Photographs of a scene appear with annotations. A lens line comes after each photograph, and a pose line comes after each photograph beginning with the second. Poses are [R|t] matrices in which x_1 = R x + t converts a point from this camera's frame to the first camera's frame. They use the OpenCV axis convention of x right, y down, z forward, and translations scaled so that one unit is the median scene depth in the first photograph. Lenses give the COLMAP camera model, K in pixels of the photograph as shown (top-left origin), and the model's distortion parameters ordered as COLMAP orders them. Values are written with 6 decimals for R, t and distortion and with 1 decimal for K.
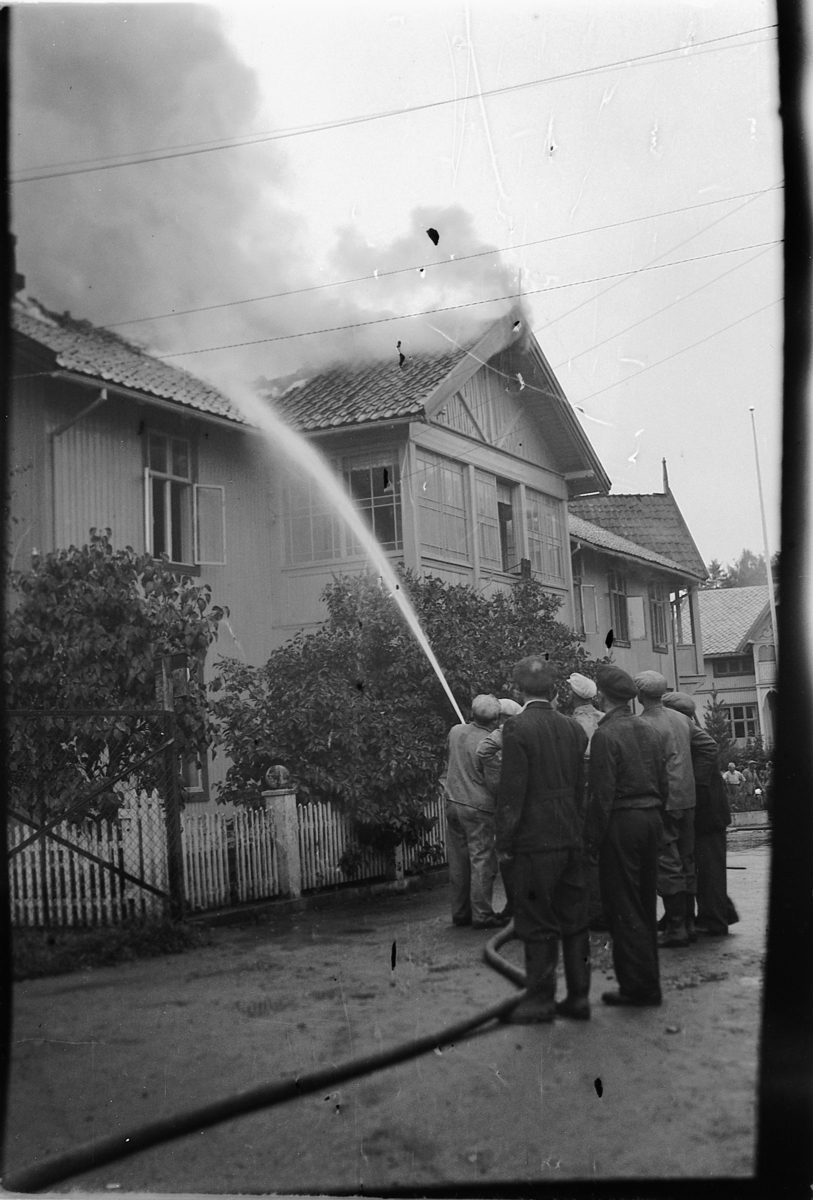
lens RADIAL K [[1563.6, 0, 407.9], [0, 1563.6, 605.7], [0, 0, 1]] dist [0.022422, 0.000000]
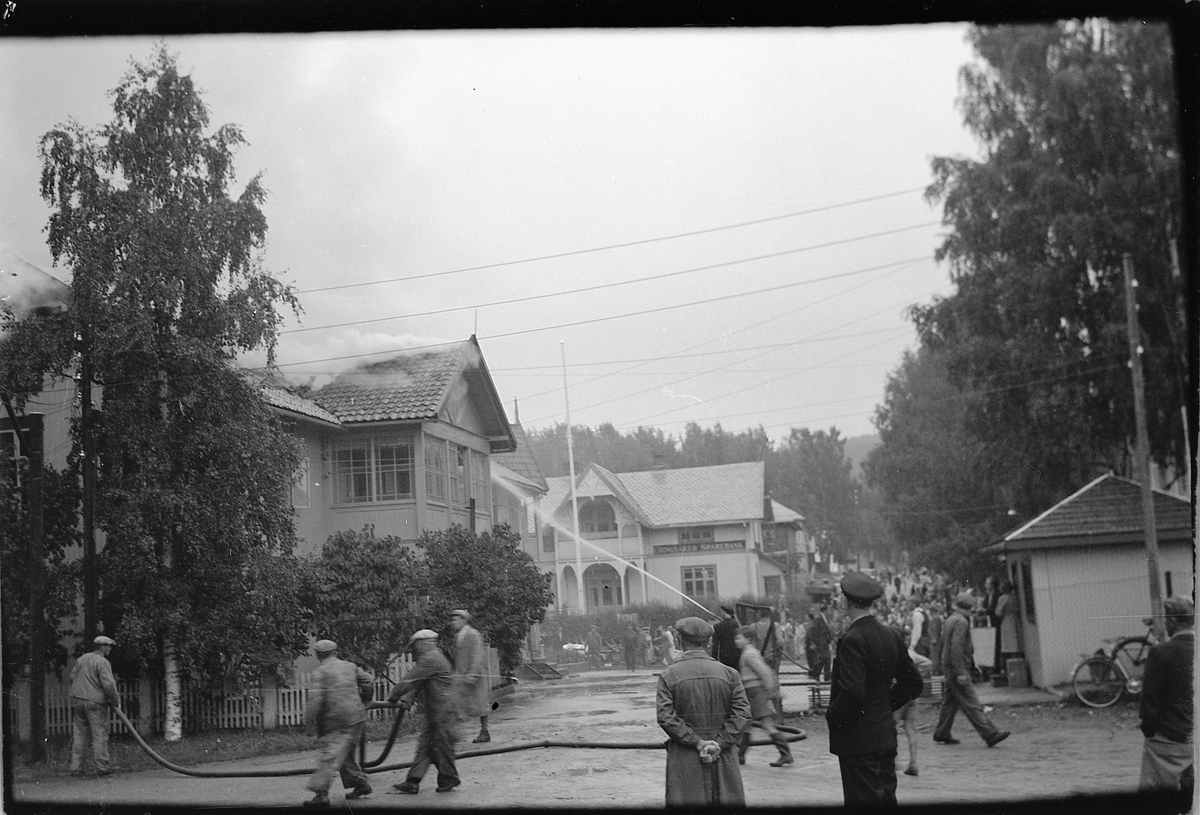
lens RADIAL K [[1563.6, 0, 600.6], [0, 1563.6, 404.8], [0, 0, 1]] dist [0.022422, 0.000000]
pose [[0.959602, 0.038230, 0.278753, -0.268720], [-0.028470, 0.998834, -0.038980, -0.074599], [-0.279918, 0.029469, 0.959571, -0.580691]]
